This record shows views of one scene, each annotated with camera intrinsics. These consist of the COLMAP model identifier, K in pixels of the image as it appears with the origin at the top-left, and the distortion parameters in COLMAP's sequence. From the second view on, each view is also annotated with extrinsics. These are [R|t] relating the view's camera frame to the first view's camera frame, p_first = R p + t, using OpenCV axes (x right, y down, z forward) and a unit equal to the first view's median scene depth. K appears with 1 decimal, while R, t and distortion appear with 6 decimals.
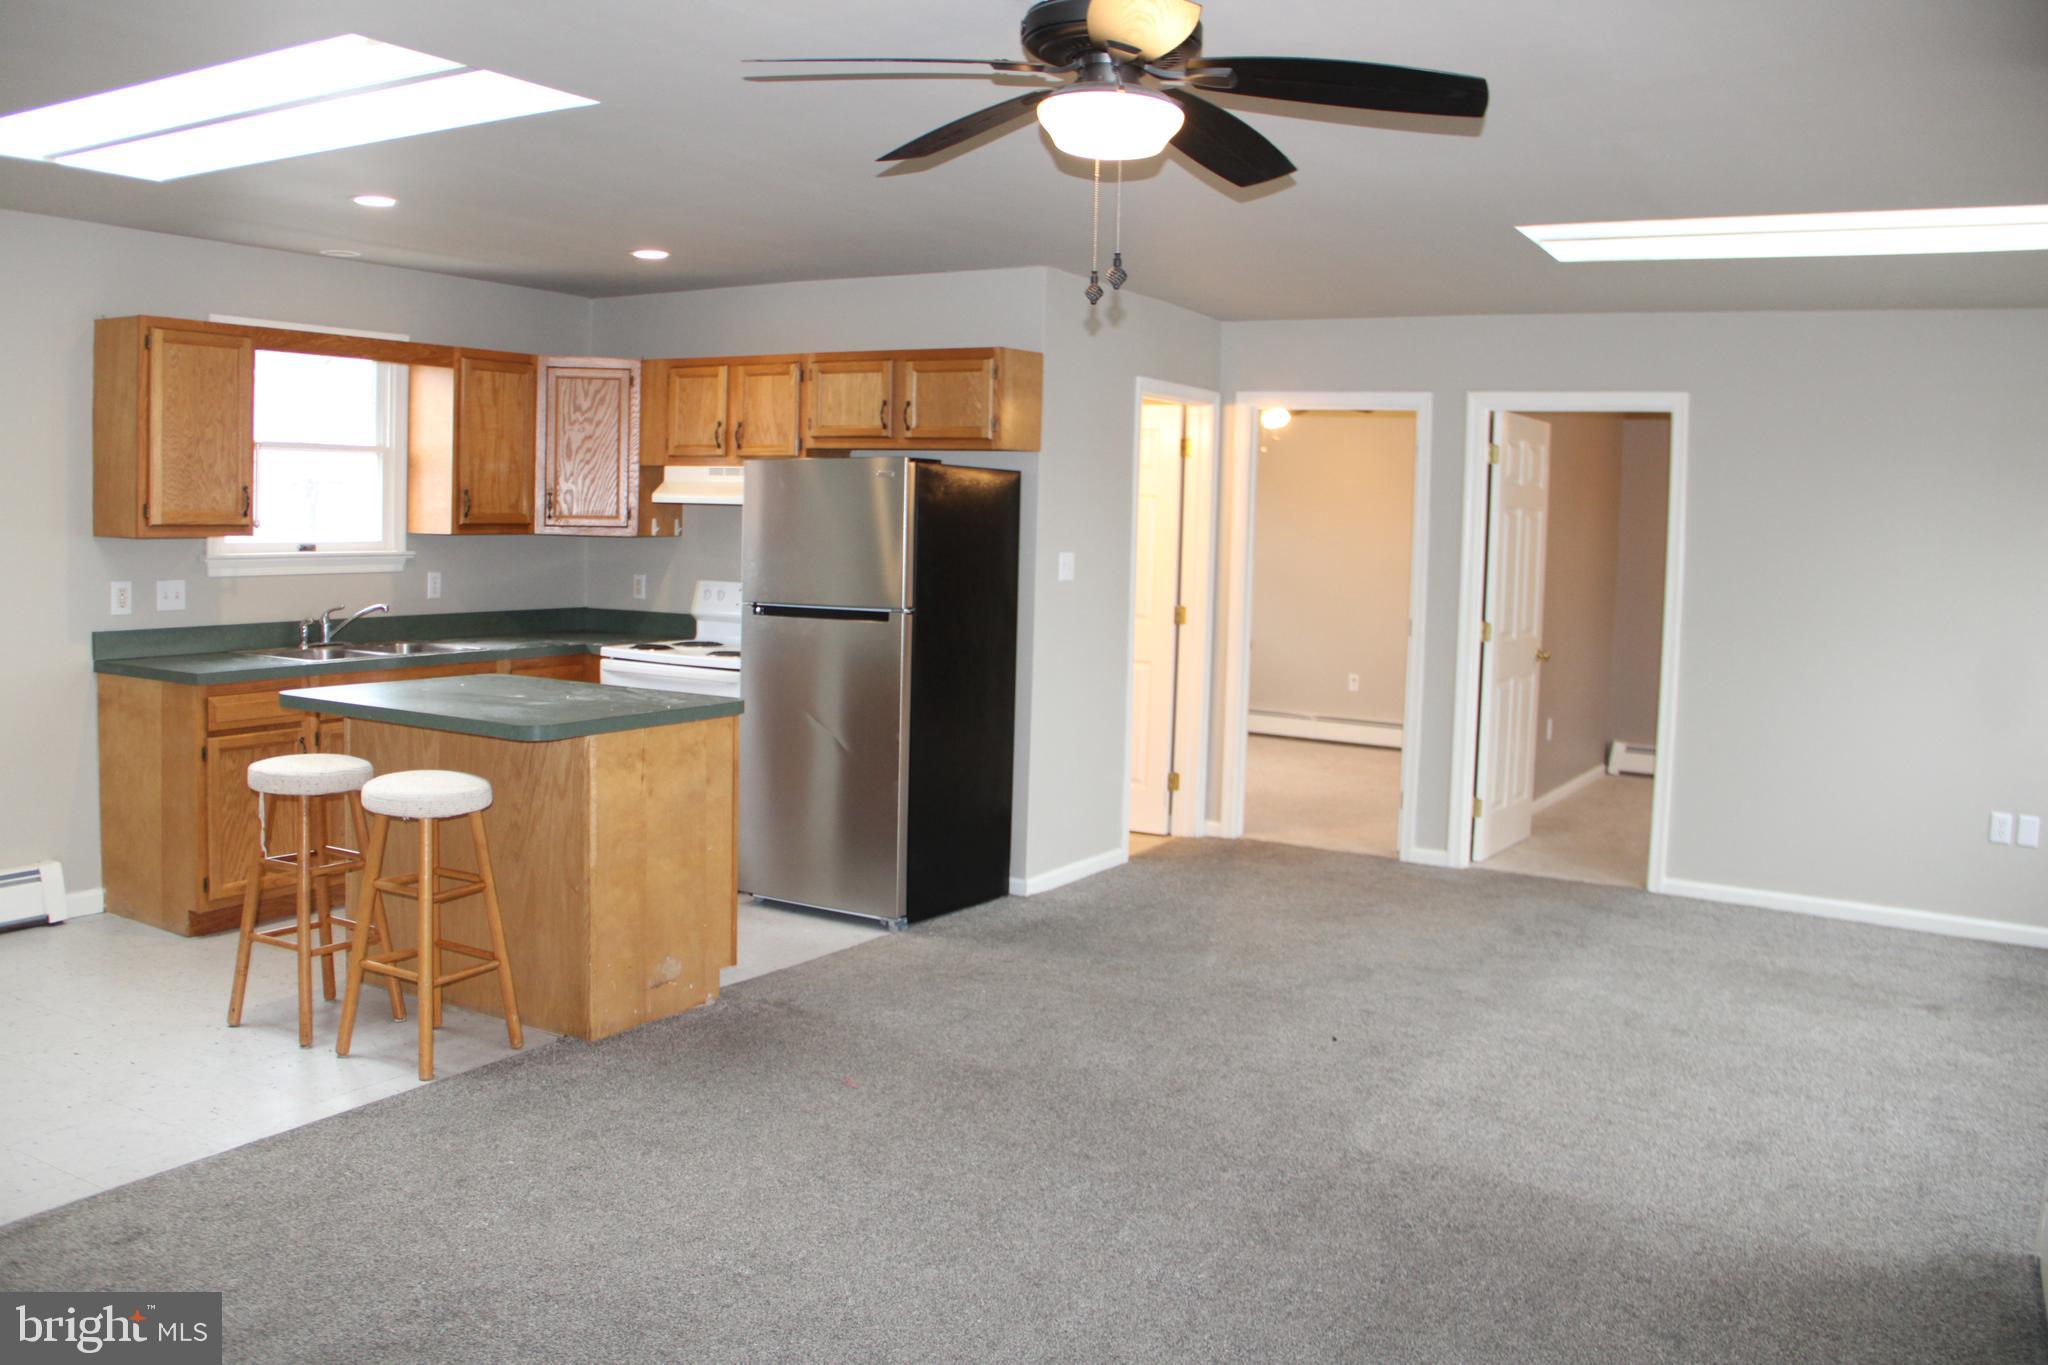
lens RADIAL K [[1657.4, 0, 1037.2], [0, 1657.4, 645.8], [0, 0, 1]] dist [-0.188015, 0.127565]
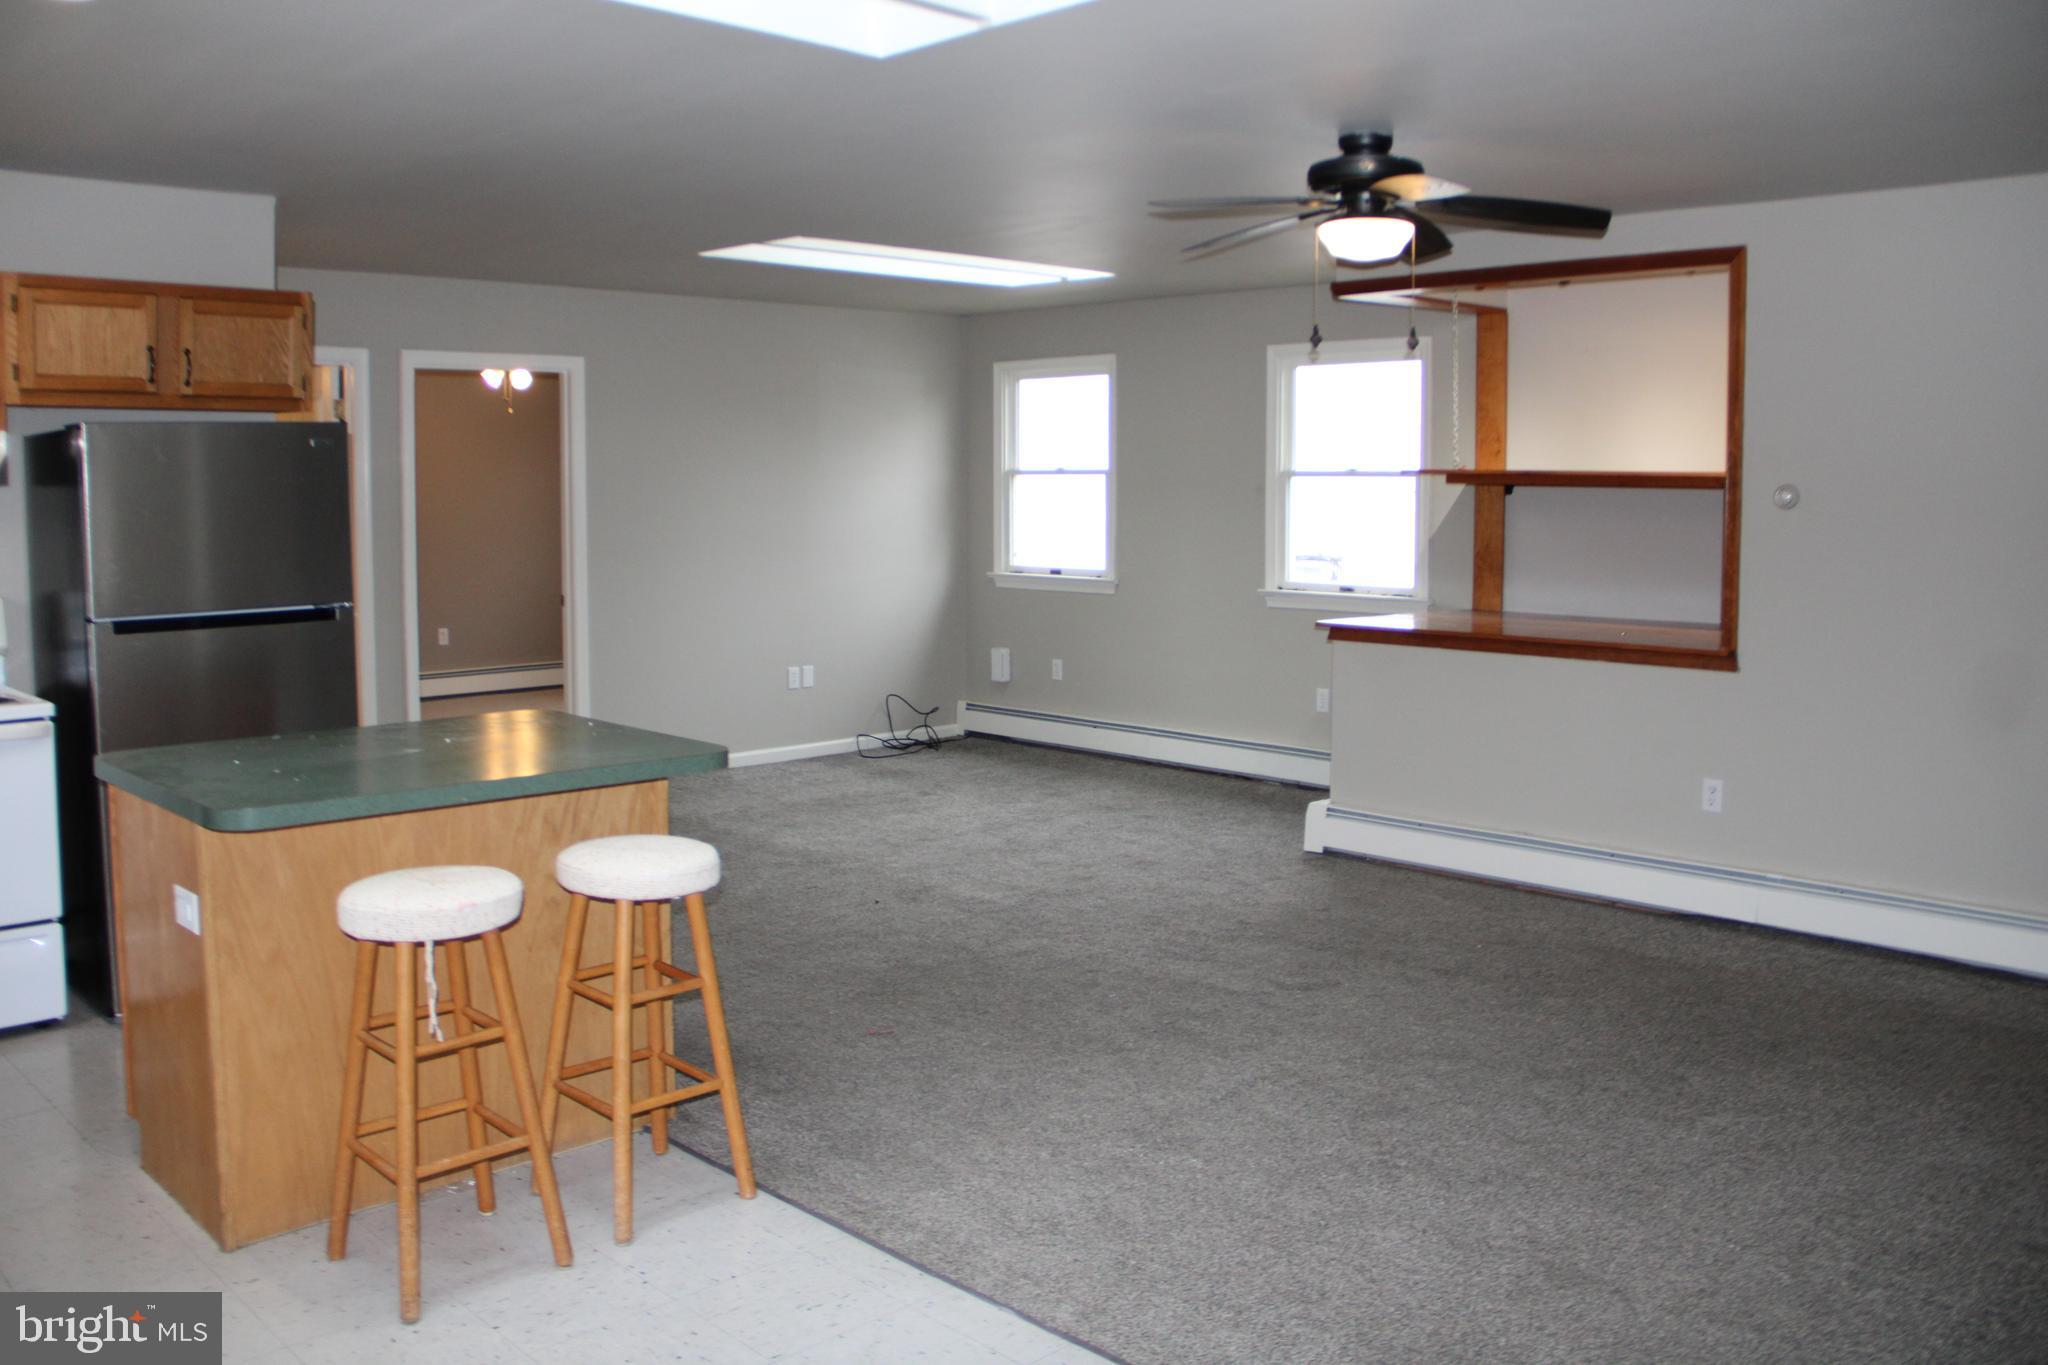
lens RADIAL K [[1692.0, 0, 998.6], [0, 1692.0, 633.7], [0, 0, 1]] dist [-0.184384, 0.147402]
pose [[0.253476, -0.120139, 0.959852, -0.748978], [0.082060, 0.991352, 0.102411, -0.059854], [-0.963855, 0.052807, 0.261142, 0.422265]]
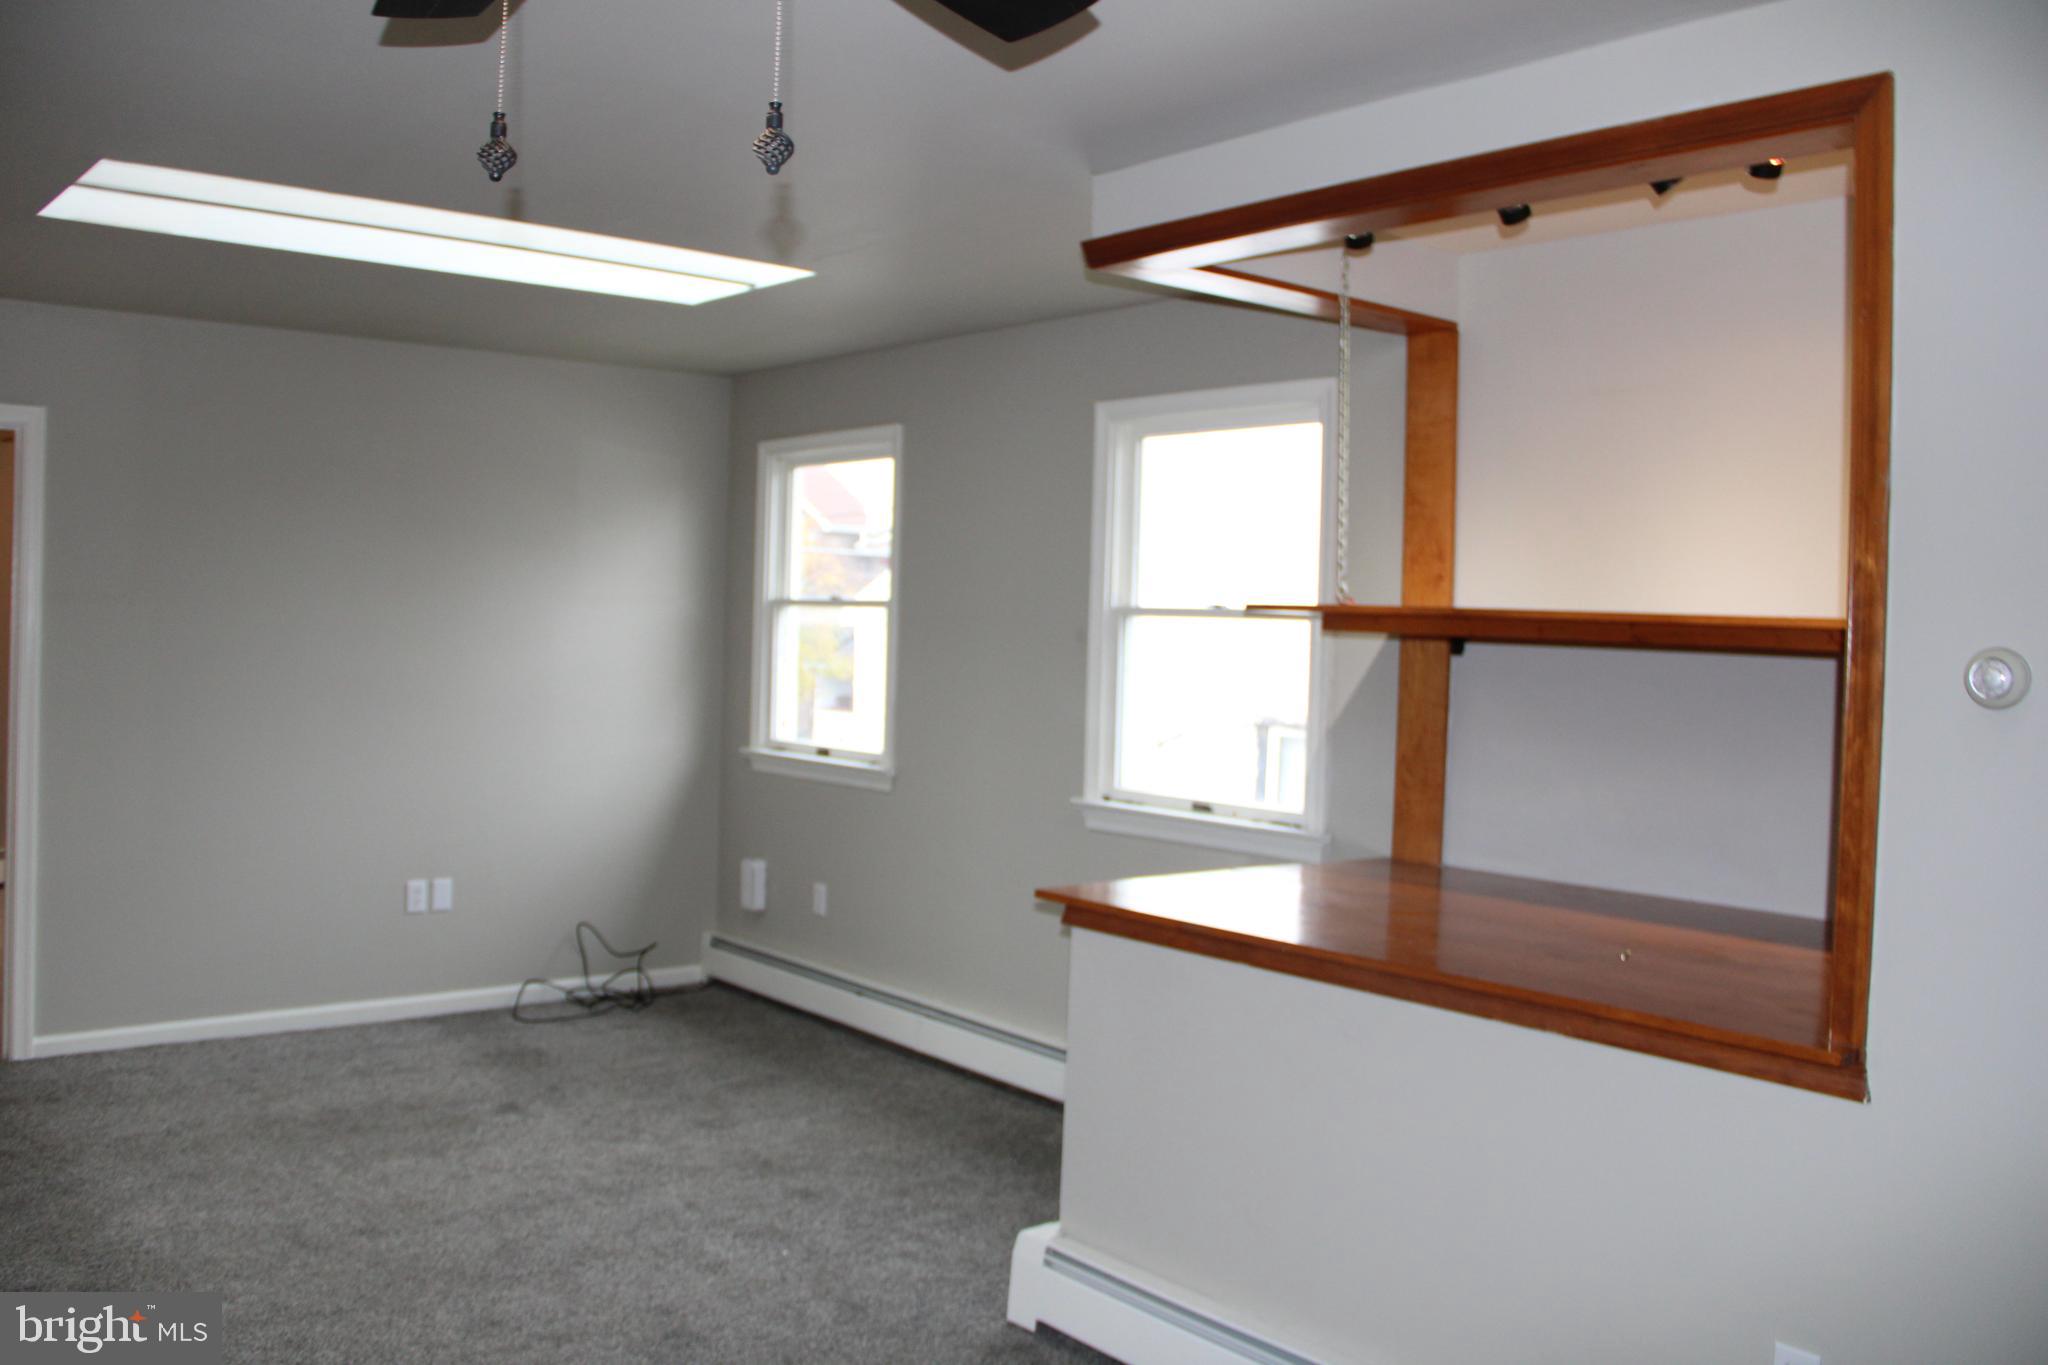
lens RADIAL K [[1657.4, 0, 1037.2], [0, 1657.4, 645.8], [0, 0, 1]] dist [-0.188015, 0.127565]
pose [[0.320588, -0.039635, 0.946389, -0.163610], [0.056588, 0.998141, 0.022633, -0.034009], [-0.945527, 0.046298, 0.322235, 0.322636]]
